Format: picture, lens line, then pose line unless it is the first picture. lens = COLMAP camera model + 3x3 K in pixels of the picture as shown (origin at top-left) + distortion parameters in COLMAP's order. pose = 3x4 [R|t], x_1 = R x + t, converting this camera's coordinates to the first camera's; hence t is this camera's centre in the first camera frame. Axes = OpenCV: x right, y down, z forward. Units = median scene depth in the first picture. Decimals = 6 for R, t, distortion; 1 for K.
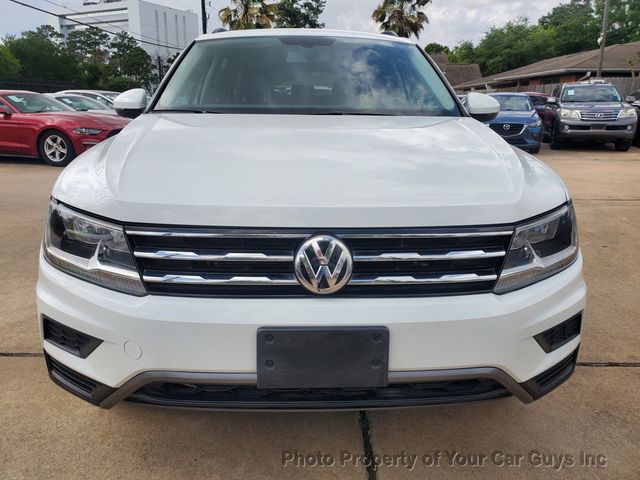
lens RADIAL K [[500.8, 0, 318.2], [0, 500.8, 241.8], [0, 0, 1]] dist [0.015038, 0.000454]
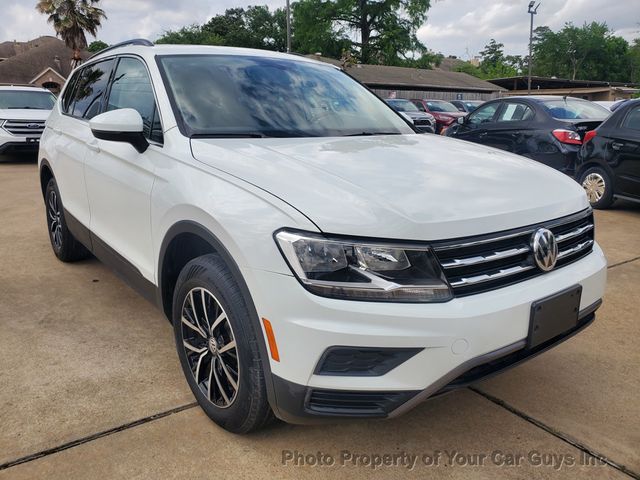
lens RADIAL K [[500.8, 0, 319.1], [0, 500.8, 238.8], [0, 0, 1]] dist [0.015038, 0.000454]
pose [[0.813901, -0.145020, 0.562613, -0.803773], [0.149025, 0.988060, 0.039098, -0.081825], [-0.561566, 0.052021, 0.825795, 0.128678]]
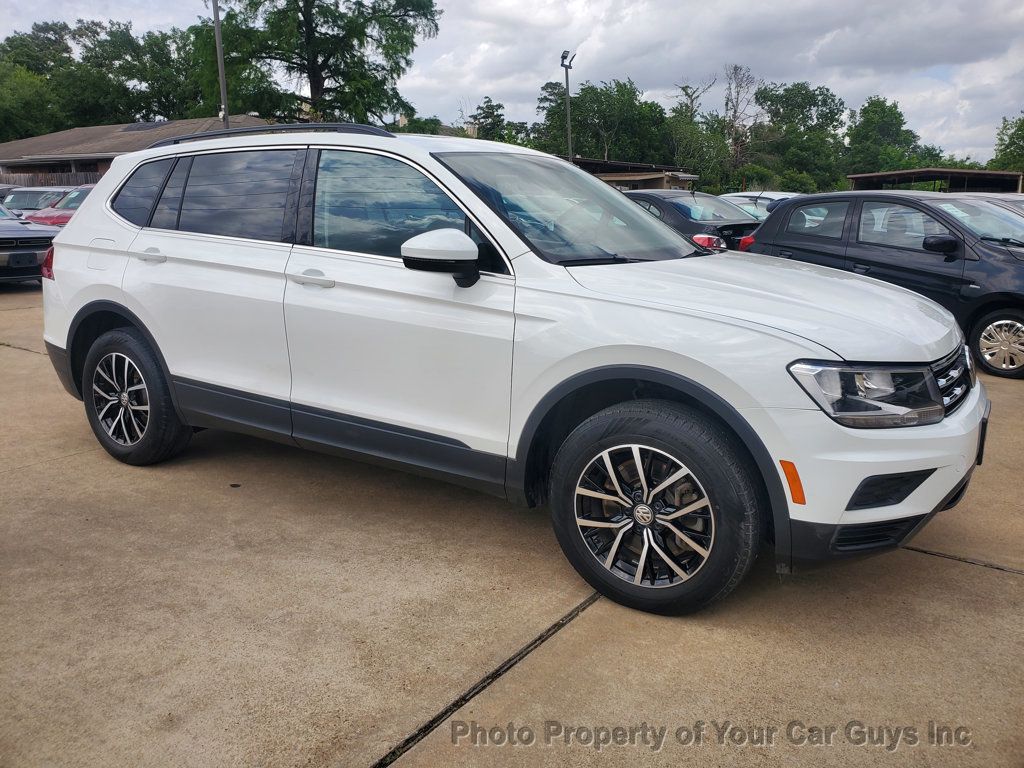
lens RADIAL K [[801.3, 0, 512.0], [0, 801.3, 382.6], [0, 0, 1]] dist [0.015038, 0.000454]
pose [[0.561951, -0.184891, 0.806242, -1.576230], [0.214651, 0.973904, 0.073729, -0.217729], [-0.798834, 0.131628, 0.586973, 0.448207]]
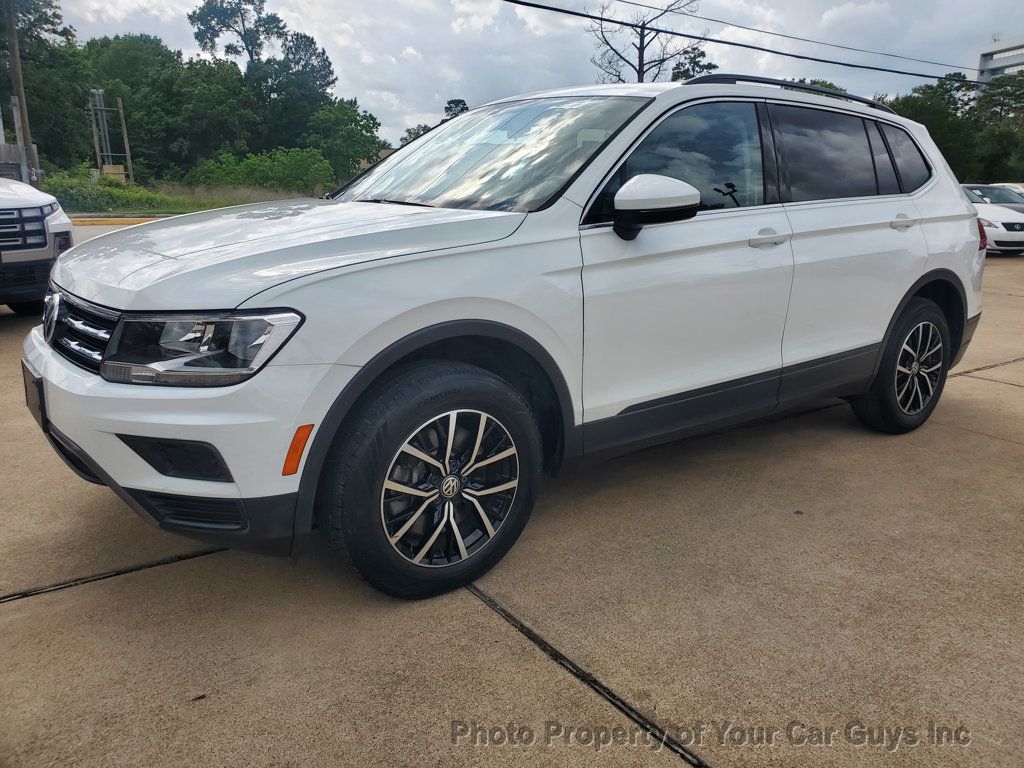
lens RADIAL K [[801.3, 0, 527.2], [0, 801.3, 374.7], [0, 0, 1]] dist [0.015038, 0.000454]
pose [[0.581471, 0.192133, -0.790555, 1.384871], [-0.229232, 0.971036, 0.067391, -0.131906], [0.780605, 0.142035, 0.608672, 0.463530]]
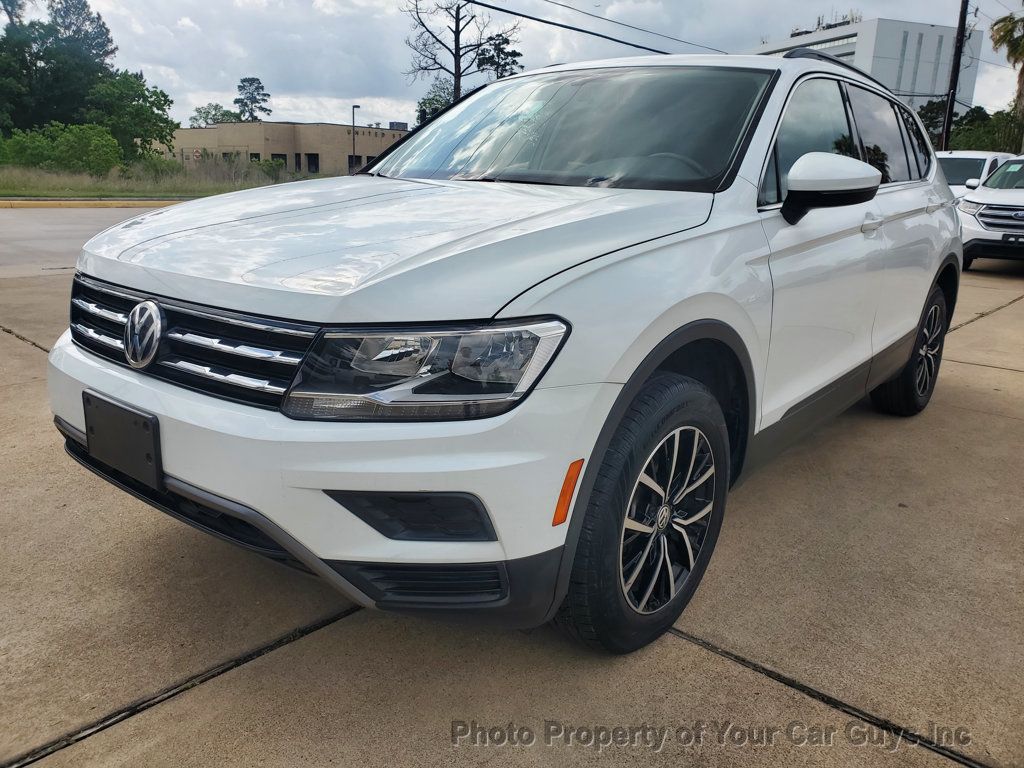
lens RADIAL K [[801.3, 0, 518.2], [0, 801.3, 386.1], [0, 0, 1]] dist [0.015038, 0.000454]
pose [[0.750902, 0.182460, -0.634709, 0.891855], [-0.197823, 0.979090, 0.047422, -0.039164], [0.630090, 0.089951, 0.771295, 0.212970]]
